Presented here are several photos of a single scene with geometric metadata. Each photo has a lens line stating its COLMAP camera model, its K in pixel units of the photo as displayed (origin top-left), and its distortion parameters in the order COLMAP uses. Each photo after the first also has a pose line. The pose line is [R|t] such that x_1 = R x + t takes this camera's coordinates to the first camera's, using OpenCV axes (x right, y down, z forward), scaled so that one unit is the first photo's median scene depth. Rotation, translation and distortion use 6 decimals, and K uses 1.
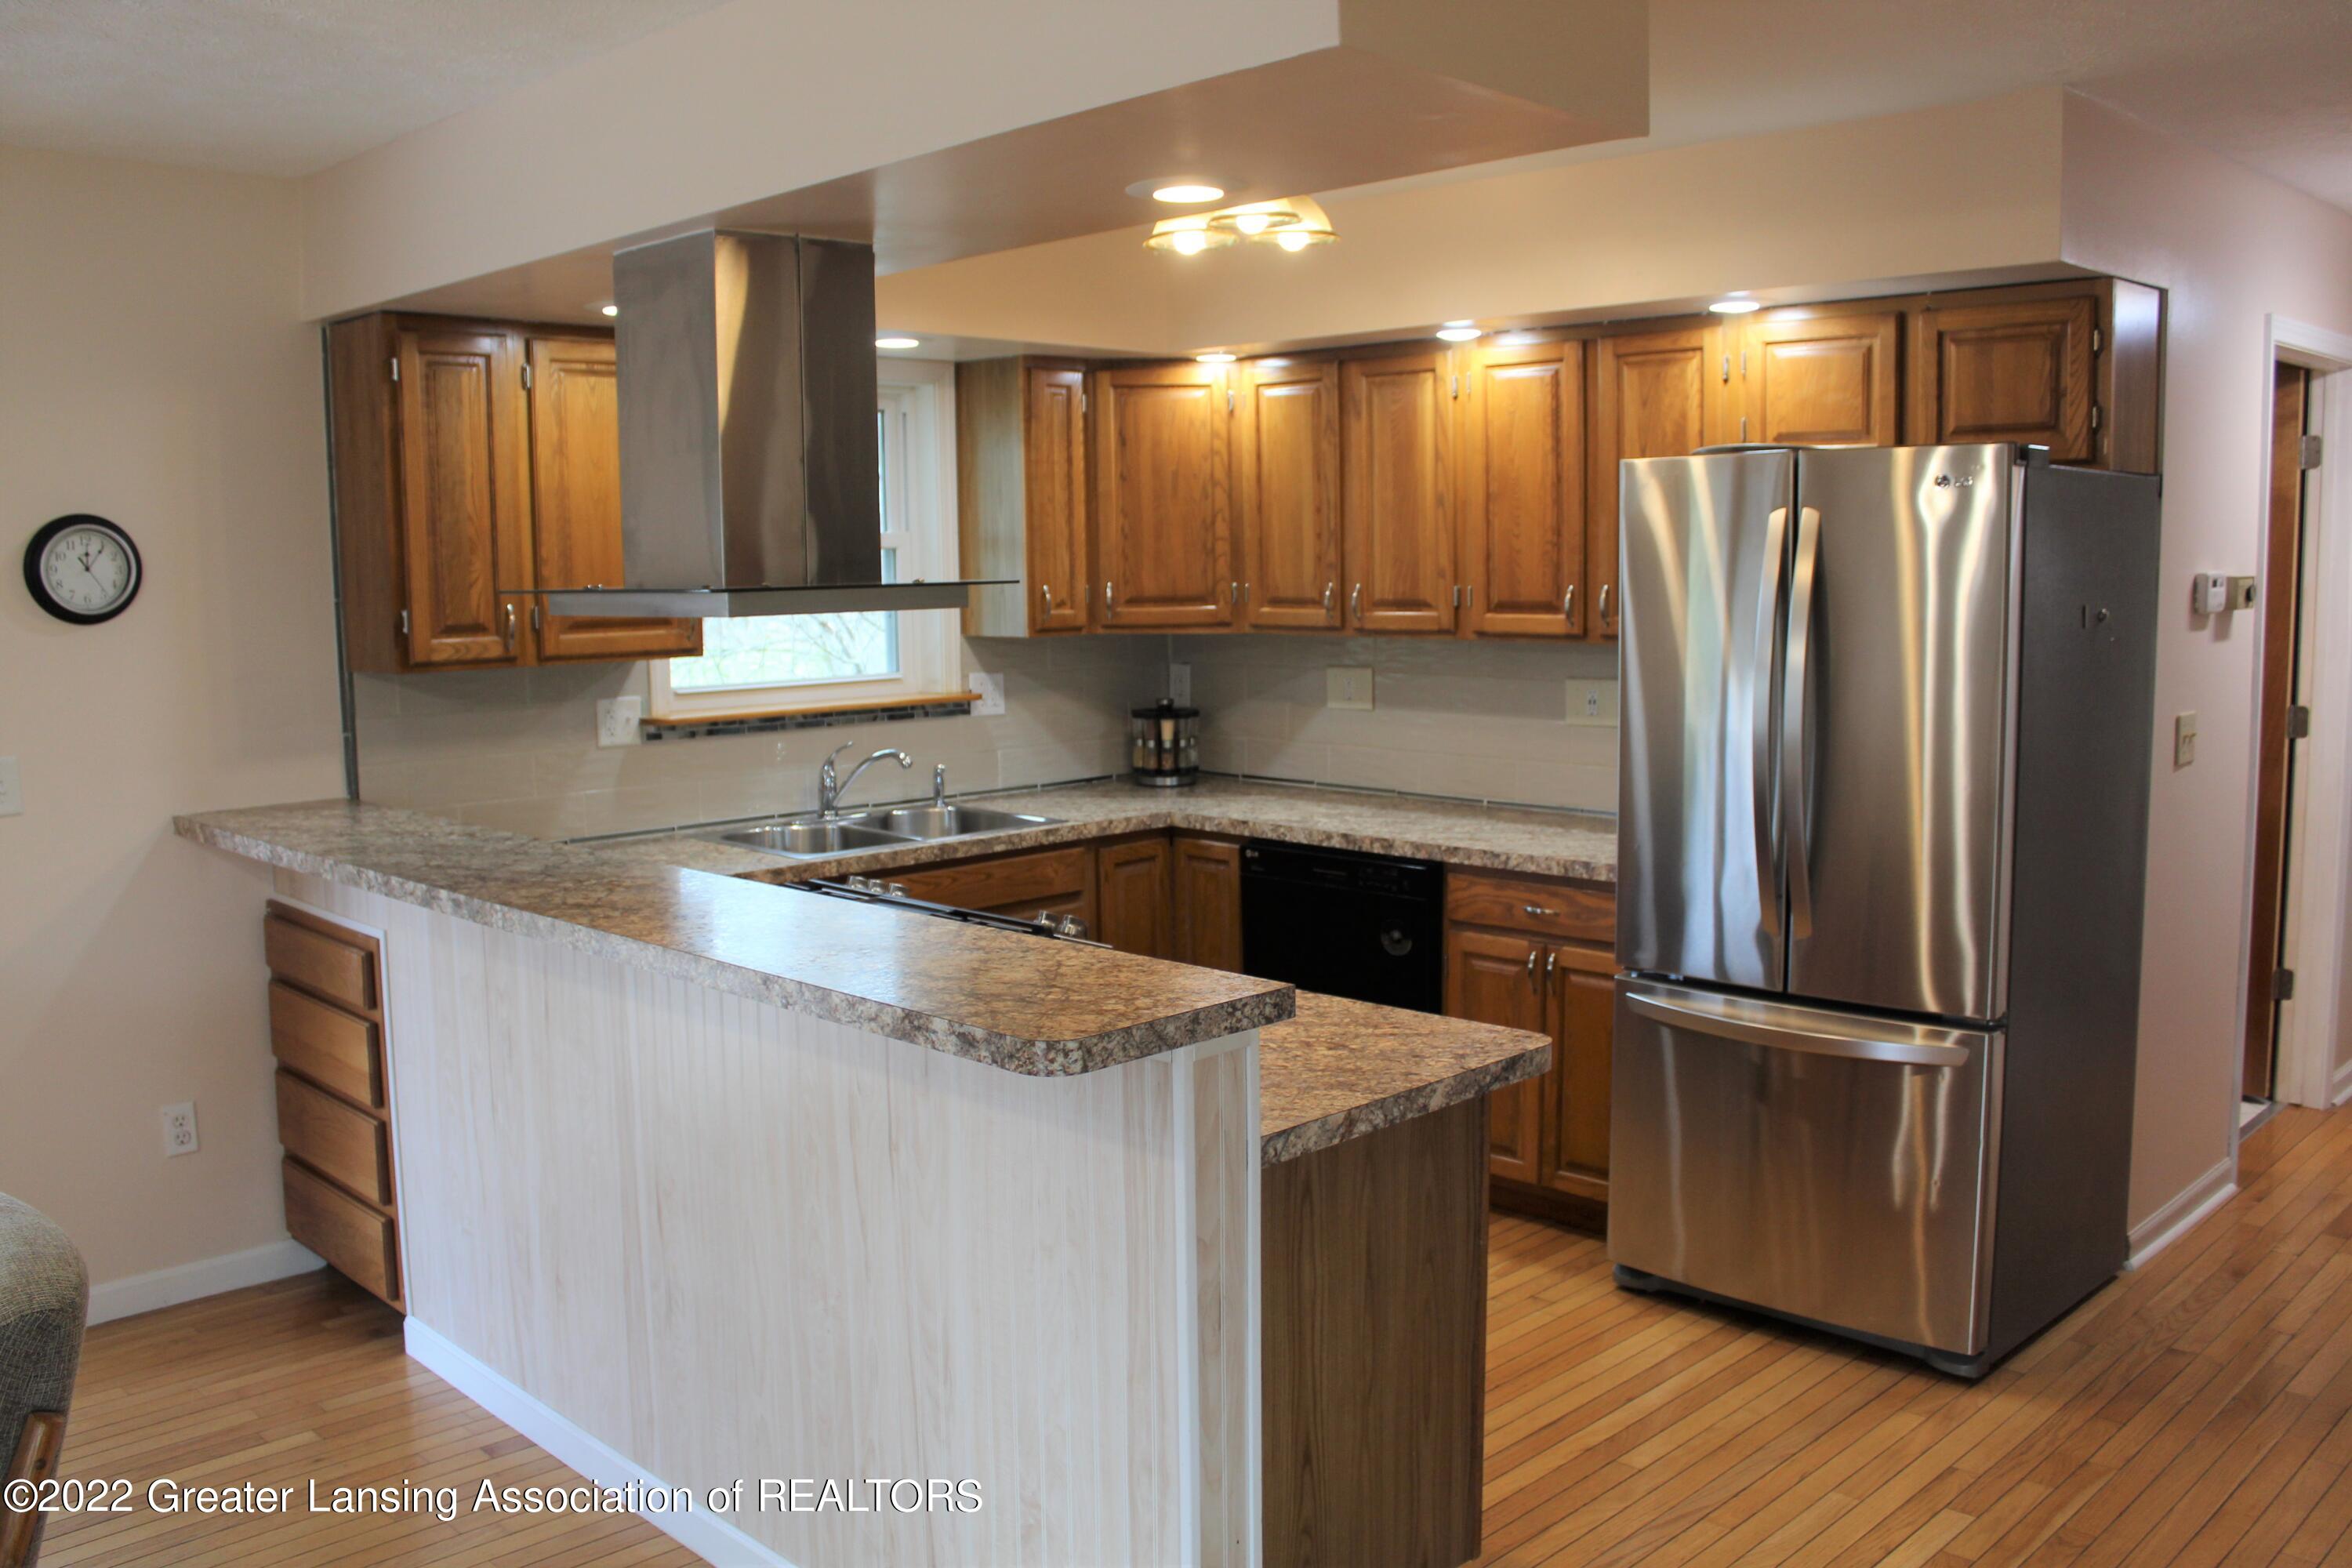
lens RADIAL K [[1978.7, 0, 1176.0], [0, 1978.7, 784.0], [0, 0, 1]] dist [-0.166842, 0.173815]
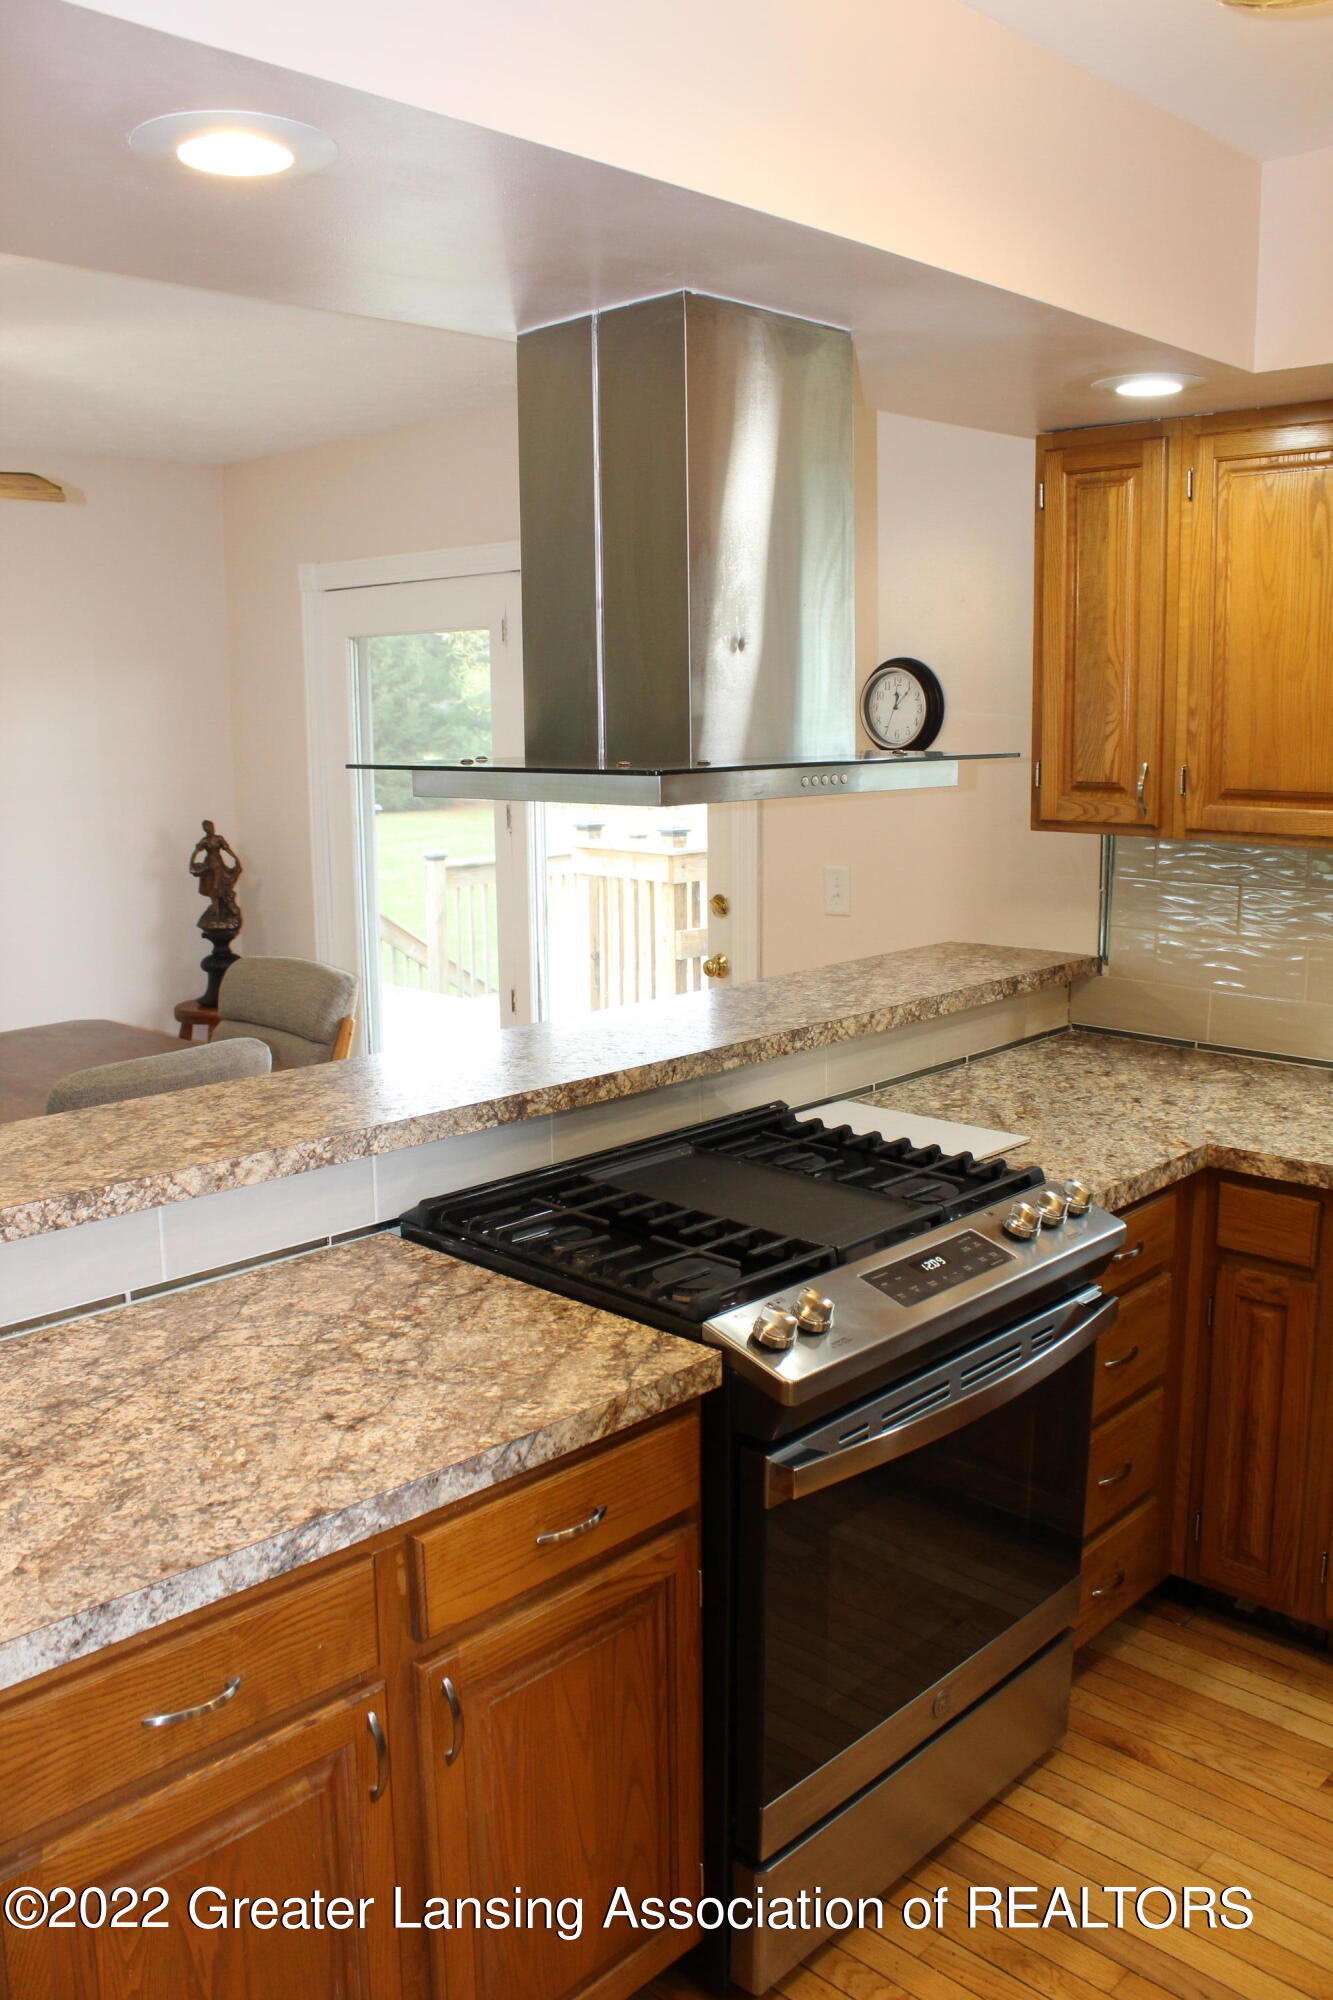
lens RADIAL K [[1682.5, 0, 666.5], [0, 1682.5, 1000.0], [0, 0, 1]] dist [-0.166842, 0.173815]
pose [[0.034356, 0.189926, -0.981197, 0.357123], [-0.100002, 0.977503, 0.185710, -0.099459], [0.994394, 0.091742, 0.052577, 0.728785]]
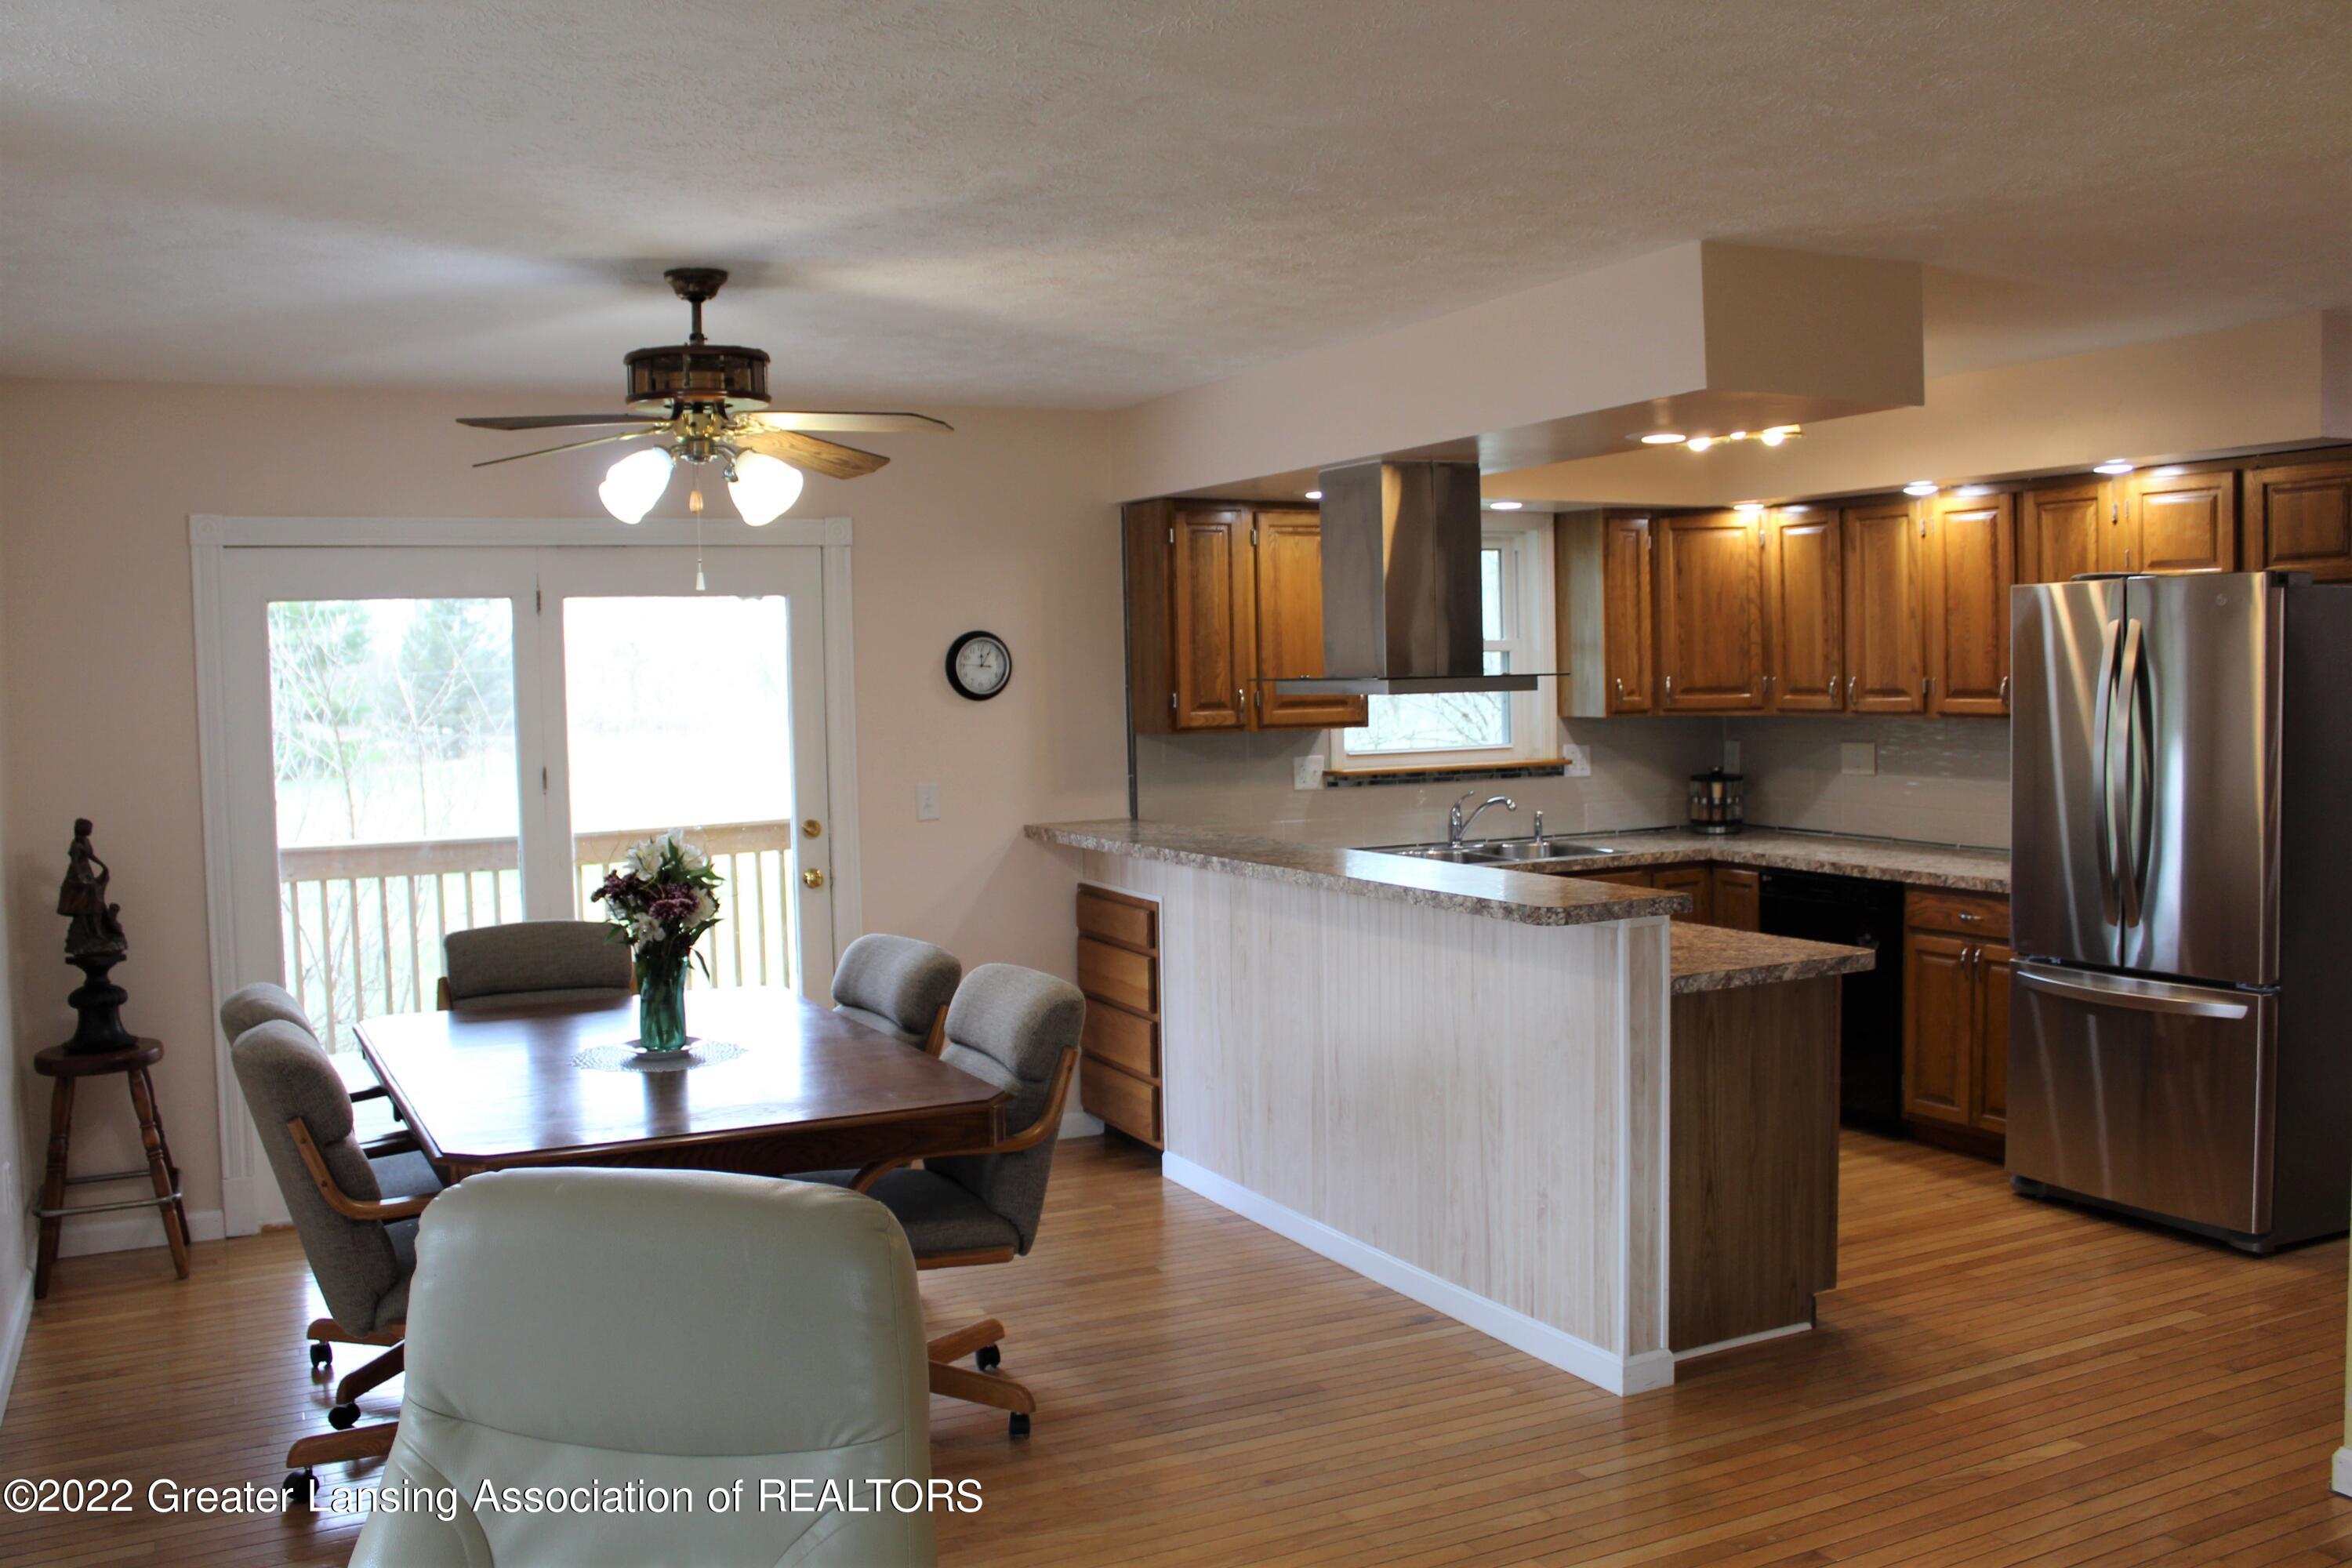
lens RADIAL K [[1978.7, 0, 1176.0], [0, 1978.7, 784.0], [0, 0, 1]] dist [-0.166842, 0.173815]
pose [[0.947123, 0.011422, -0.320666, 0.093491], [-0.027354, 0.998602, -0.045226, 0.047836], [0.319702, 0.051606, 0.946112, -0.430034]]
